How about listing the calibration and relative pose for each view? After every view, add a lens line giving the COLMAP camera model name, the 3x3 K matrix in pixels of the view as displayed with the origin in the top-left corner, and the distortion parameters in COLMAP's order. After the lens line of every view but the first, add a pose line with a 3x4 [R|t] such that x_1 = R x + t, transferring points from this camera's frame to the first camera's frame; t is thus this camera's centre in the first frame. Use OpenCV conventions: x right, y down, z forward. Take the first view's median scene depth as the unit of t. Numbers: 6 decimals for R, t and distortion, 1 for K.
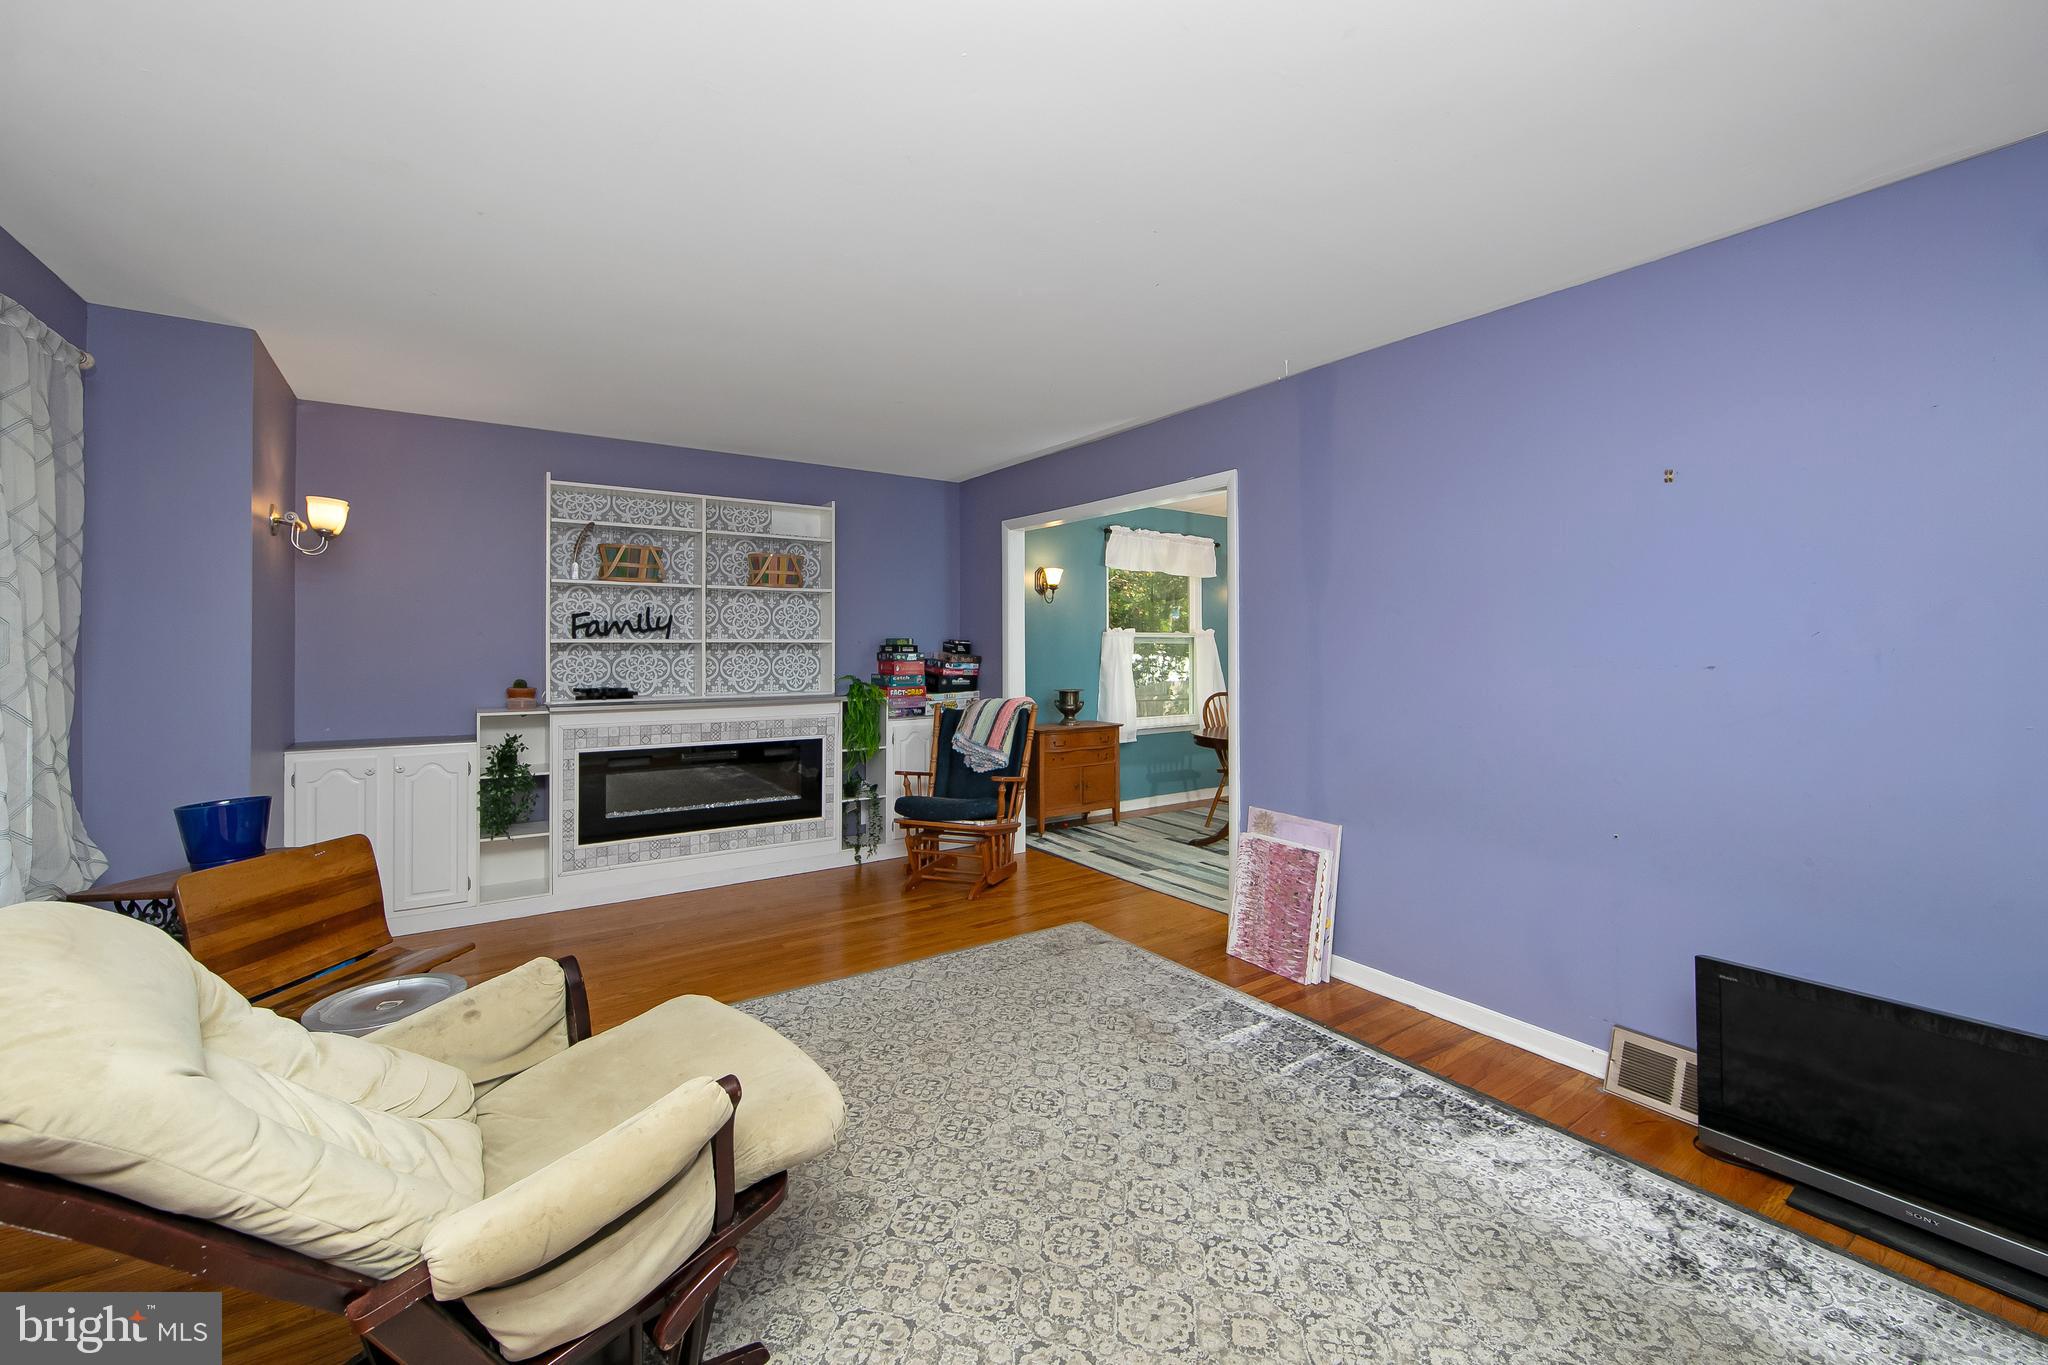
lens RADIAL K [[834.9, 0, 1023.3], [0, 834.9, 640.4], [0, 0, 1]] dist [-0.013818, 0.000231]
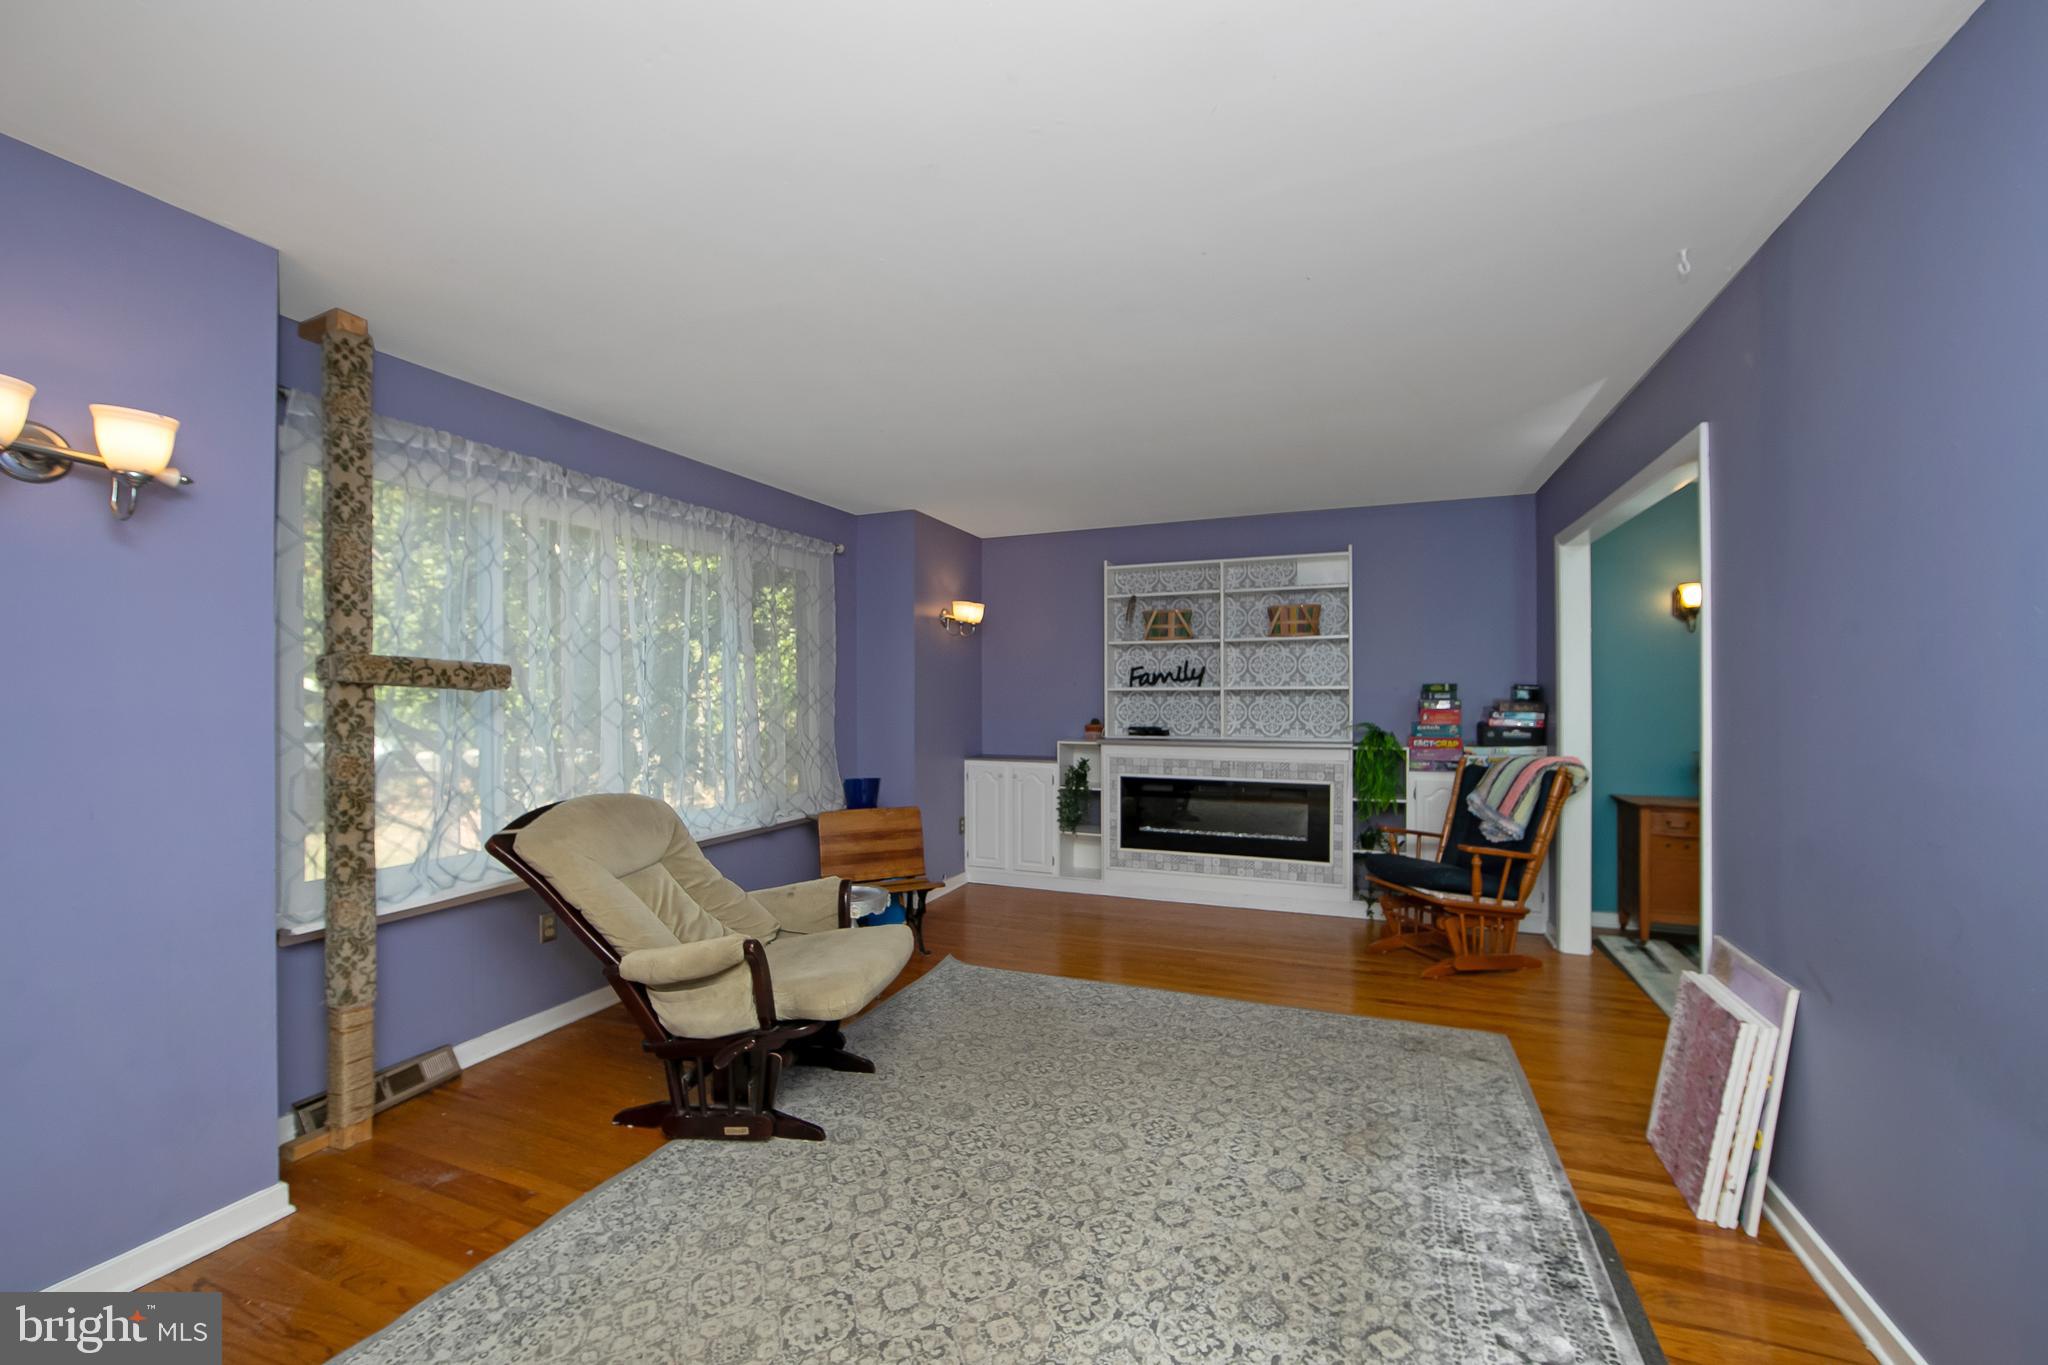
lens RADIAL K [[831.3, 0, 1014.4], [0, 831.3, 690.4], [0, 0, 1]] dist [-0.012309, -0.000257]
pose [[0.539825, -0.004792, -0.841764, 0.429694], [0.008430, 0.999964, -0.000286, 0.001513], [0.841735, -0.006942, 0.539846, 0.157133]]
